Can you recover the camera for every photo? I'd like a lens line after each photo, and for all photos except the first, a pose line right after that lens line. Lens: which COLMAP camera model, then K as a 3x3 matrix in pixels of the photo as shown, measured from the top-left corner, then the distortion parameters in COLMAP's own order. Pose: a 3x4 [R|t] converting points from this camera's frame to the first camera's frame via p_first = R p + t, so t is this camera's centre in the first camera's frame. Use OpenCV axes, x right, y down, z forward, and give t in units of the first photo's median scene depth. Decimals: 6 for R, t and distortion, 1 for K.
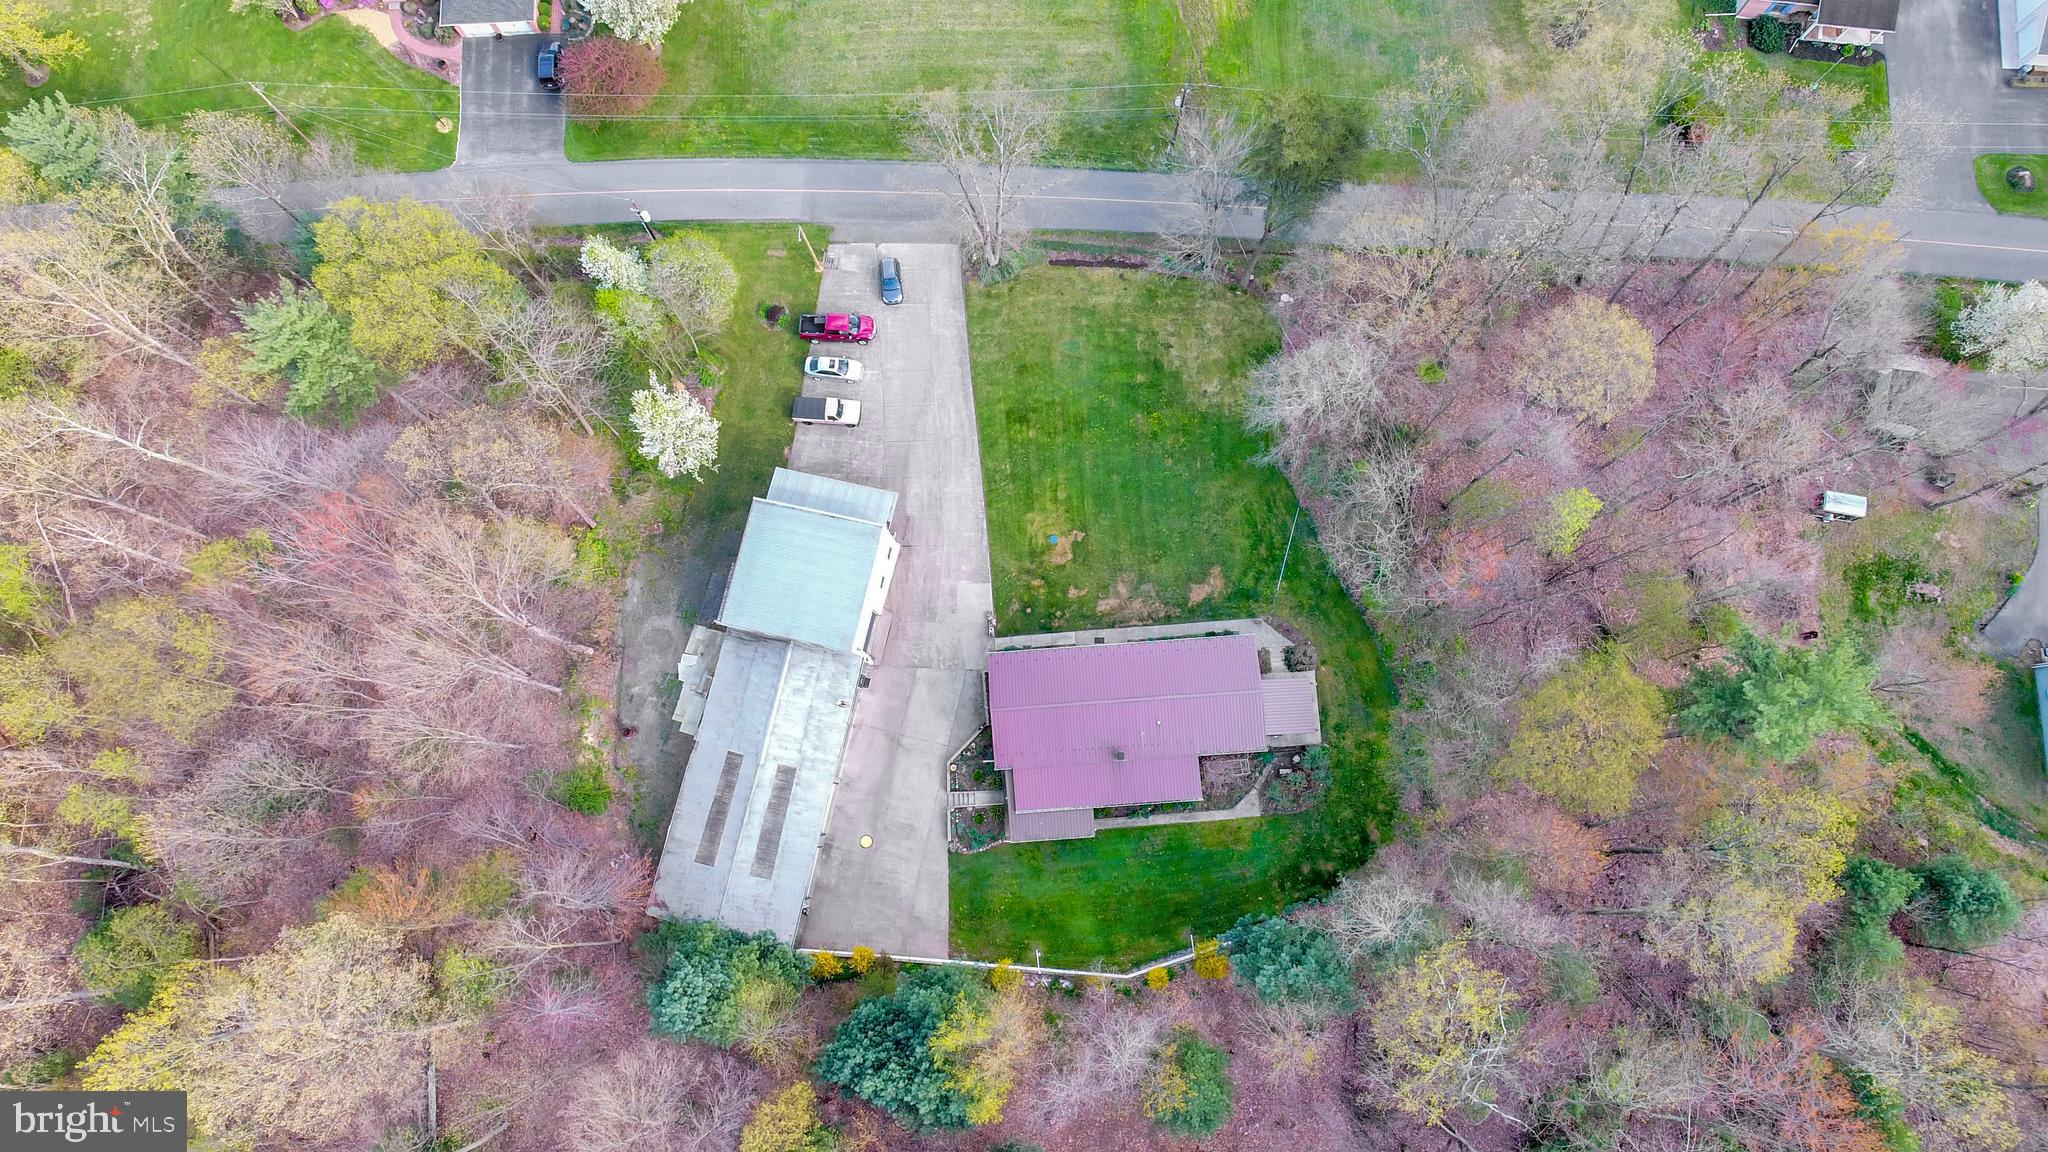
lens RADIAL K [[1196.3, 0, 1036.5], [0, 1196.3, 585.8], [0, 0, 1]] dist [-0.005633, -0.000072]
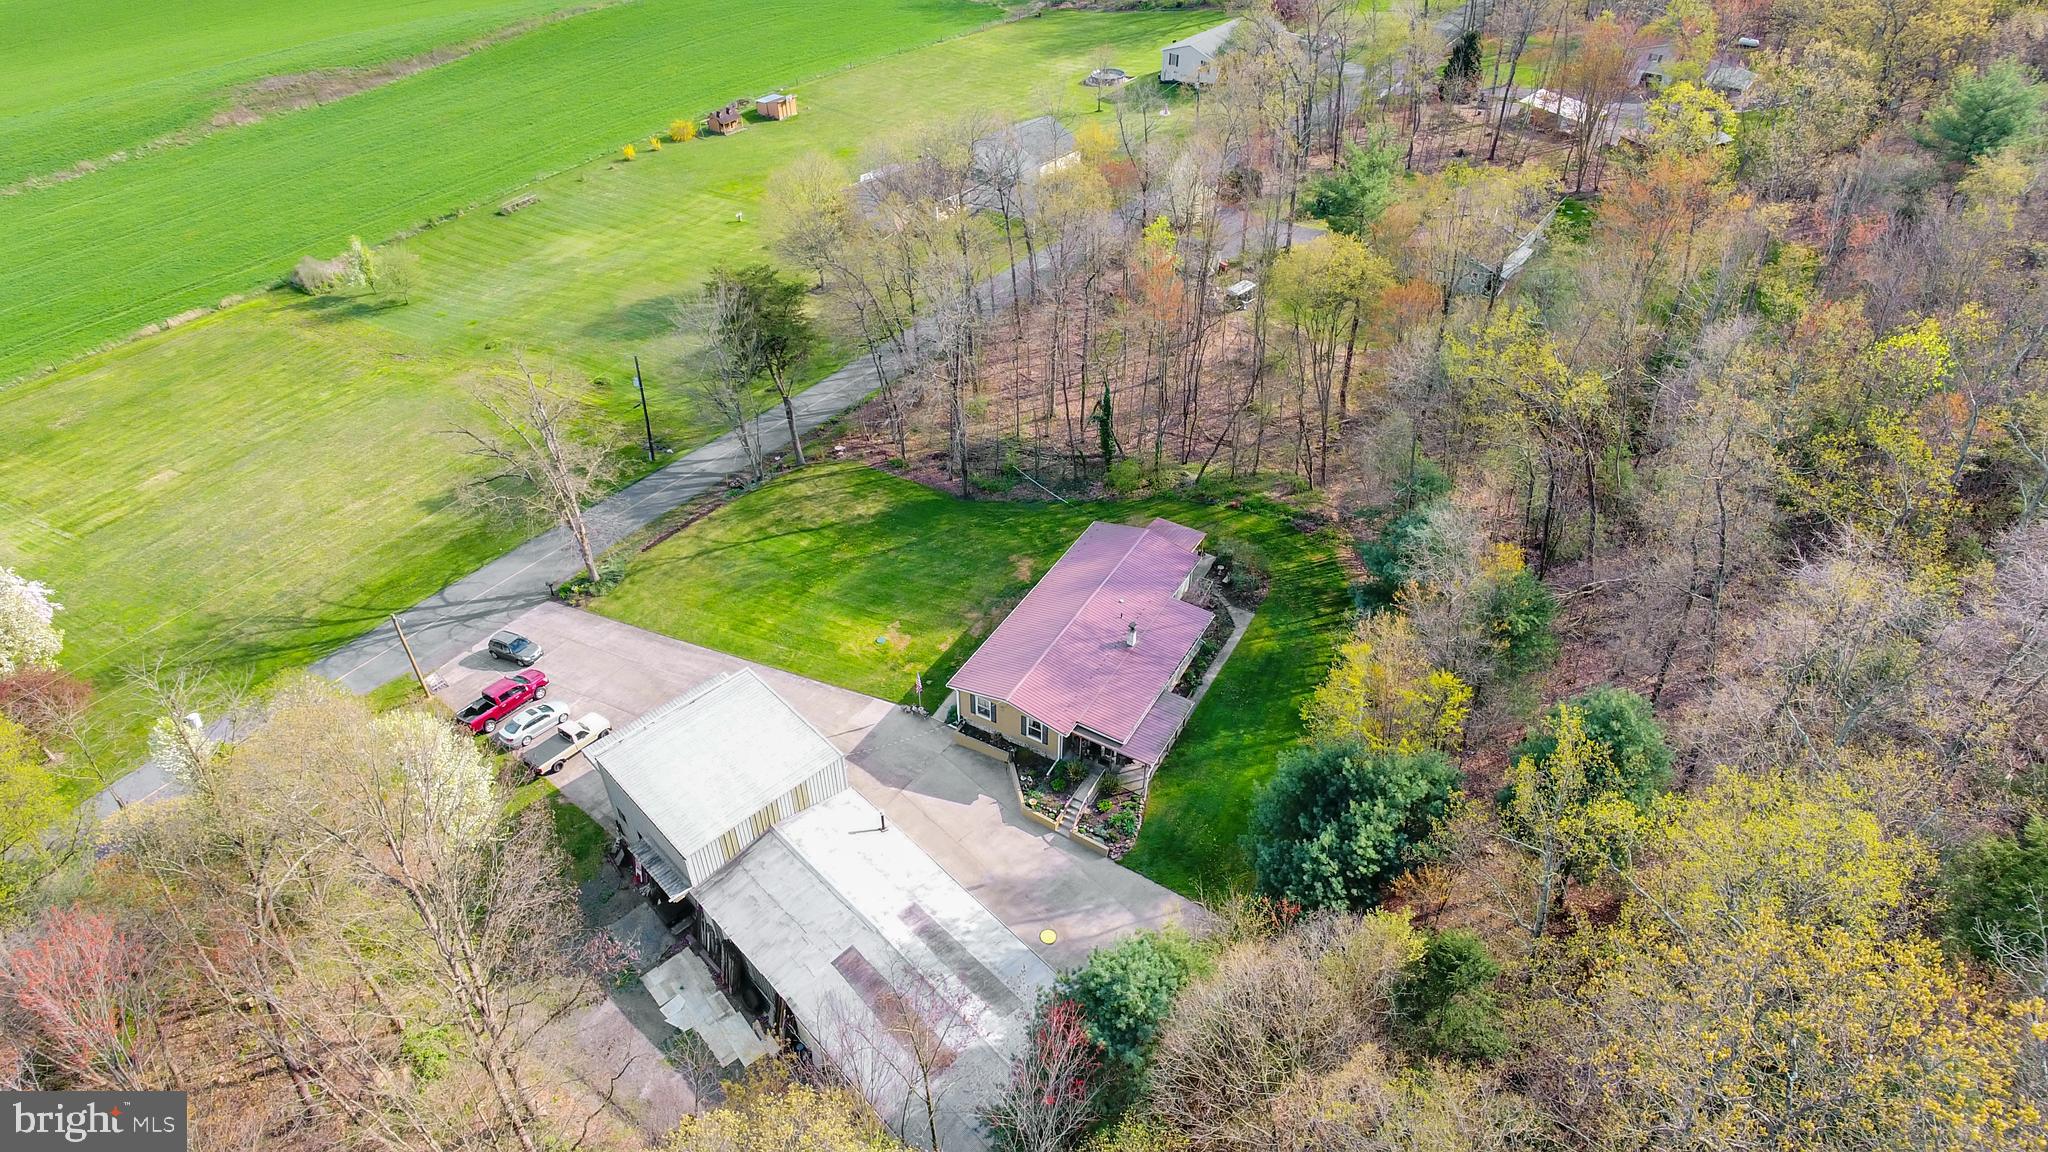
lens RADIAL K [[1196.3, 0, 1043.4], [0, 1196.3, 587.7], [0, 0, 1]] dist [-0.005633, -0.000072]
pose [[0.550651, -0.504913, 0.664715, -0.513231], [0.815951, 0.493565, -0.301027, 0.322259], [-0.176088, 0.708135, 0.683767, 0.356781]]
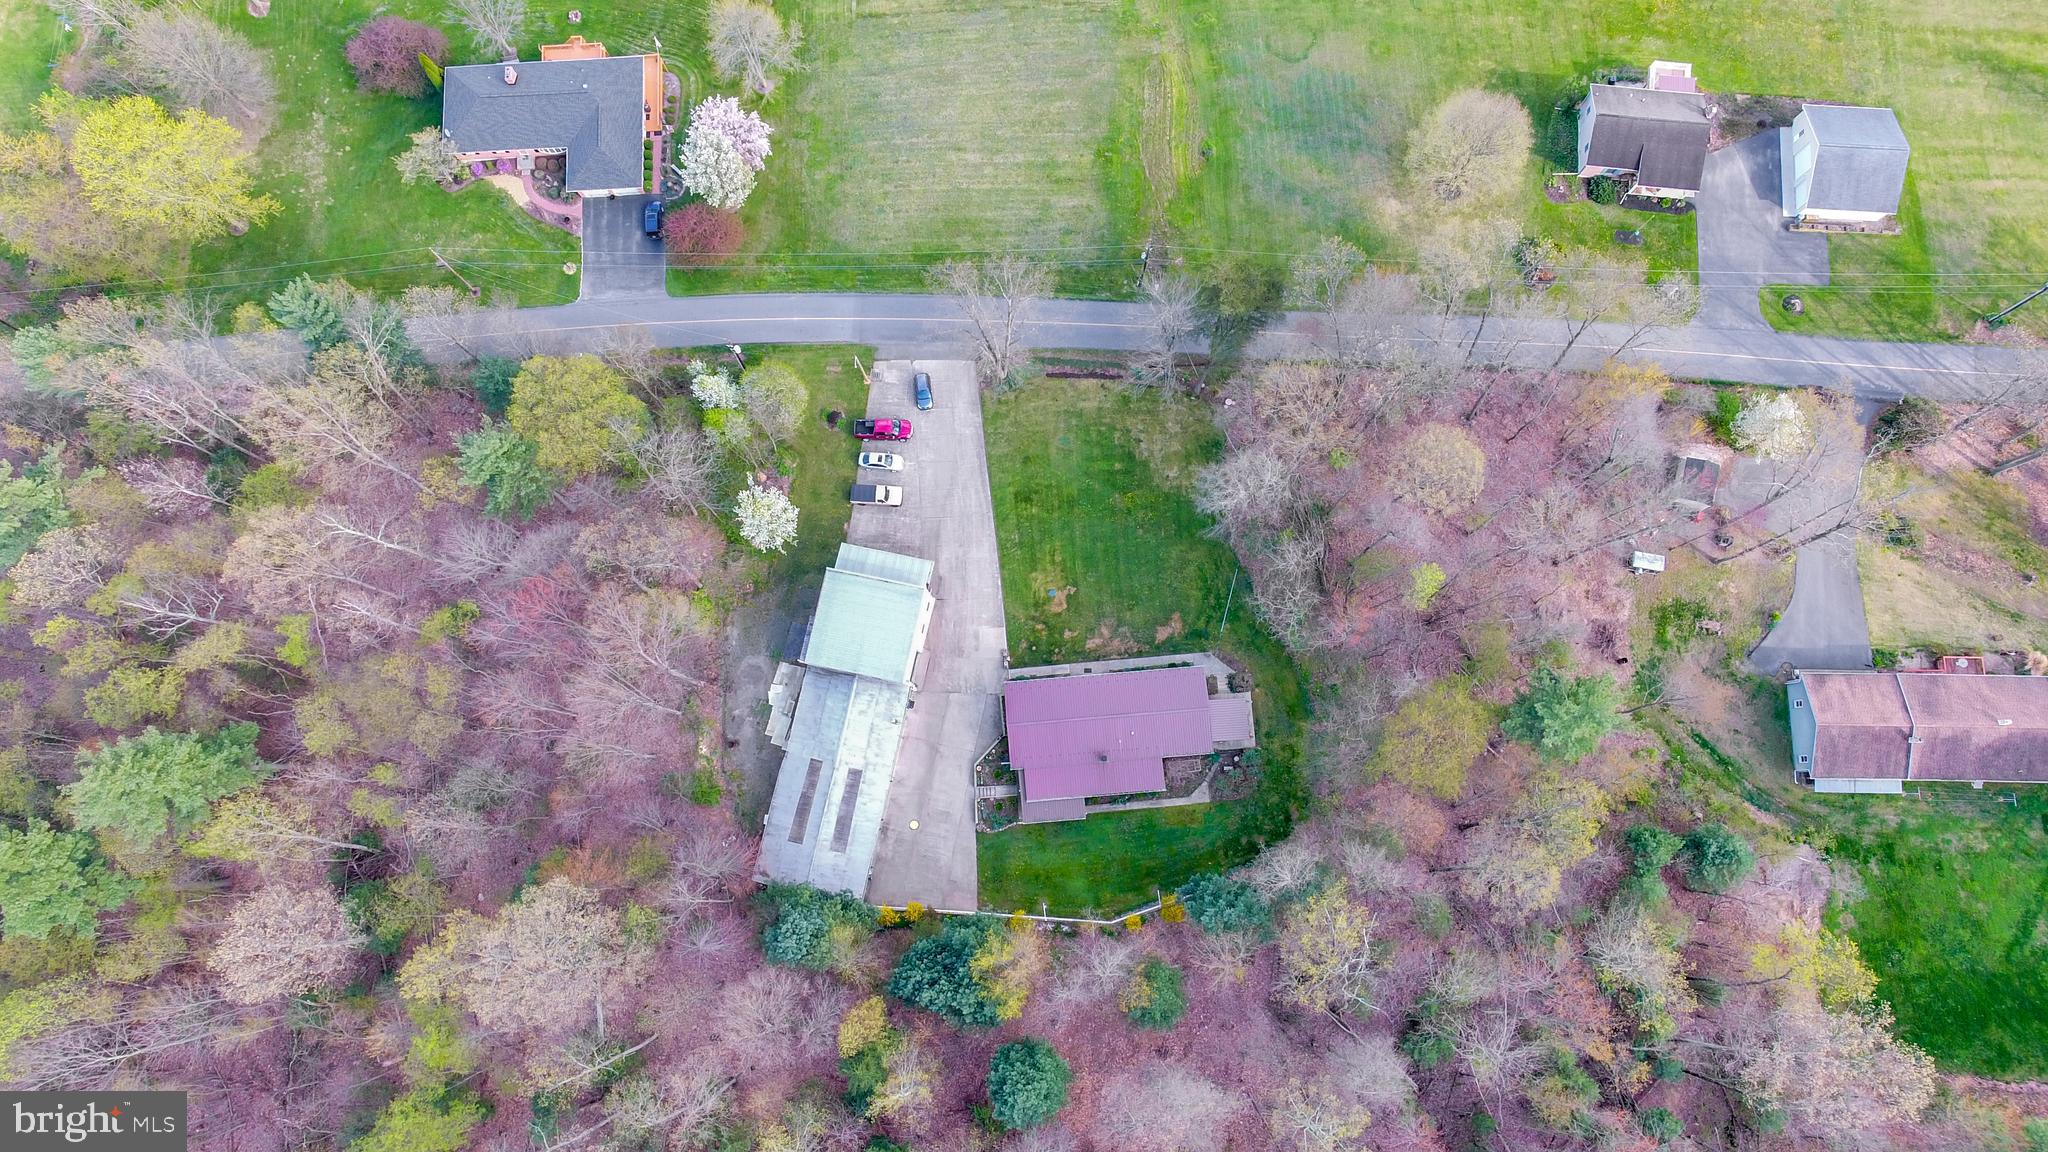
lens RADIAL K [[1196.3, 0, 1036.7], [0, 1196.3, 581.6], [0, 0, 1]] dist [-0.005633, -0.000072]
pose [[0.999926, -0.011661, 0.003578, -0.007712], [0.011655, 0.999931, 0.001694, -0.056355], [-0.003597, -0.001652, 0.999992, -0.325761]]
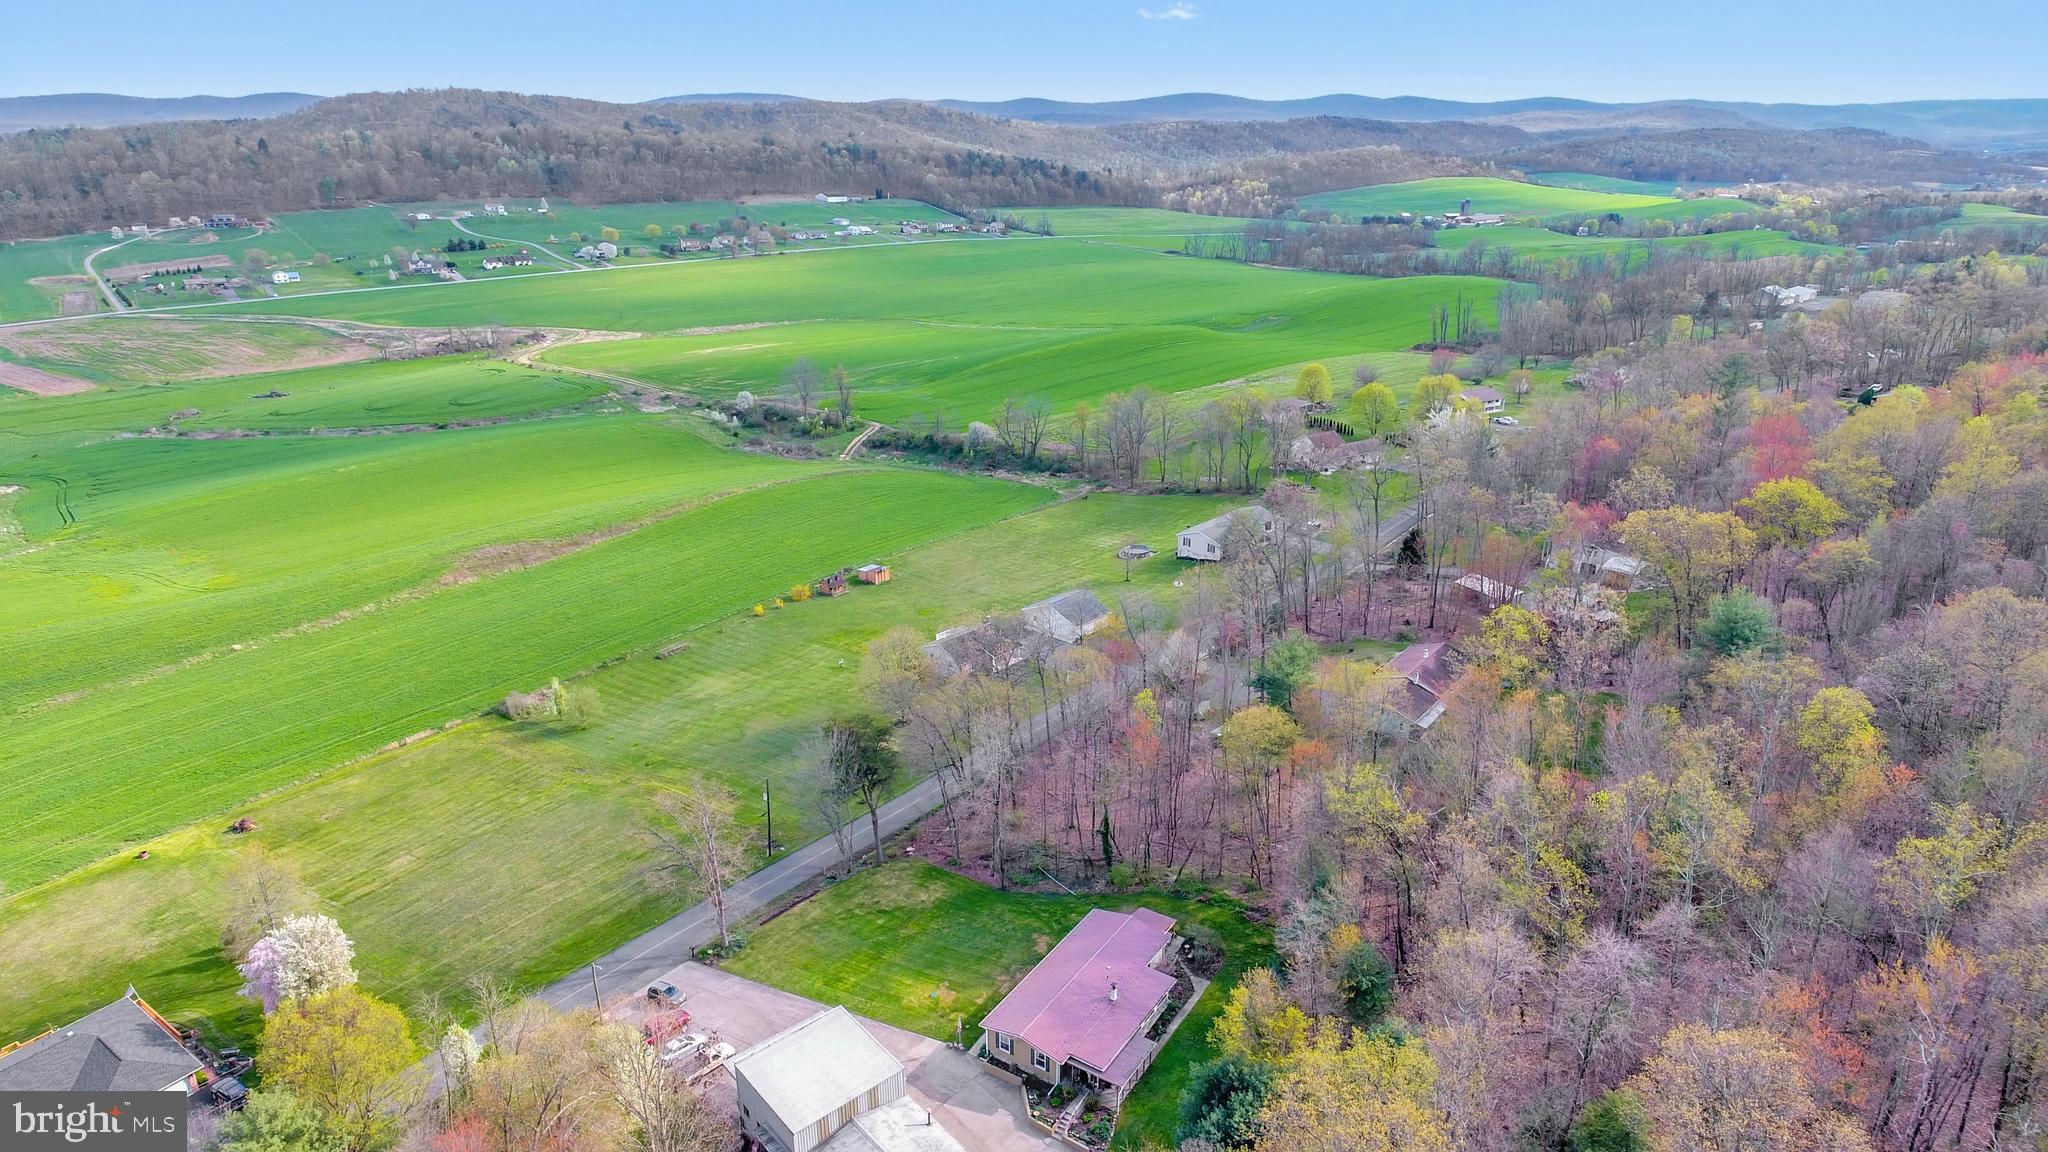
lens RADIAL K [[1196.3, 0, 1041.0], [0, 1196.3, 582.9], [0, 0, 1]] dist [-0.005633, -0.000072]
pose [[0.596414, -0.254774, 0.761171, -0.767502], [0.786767, 0.373427, -0.491478, 0.506160], [-0.159025, 0.891988, 0.423165, 0.103708]]
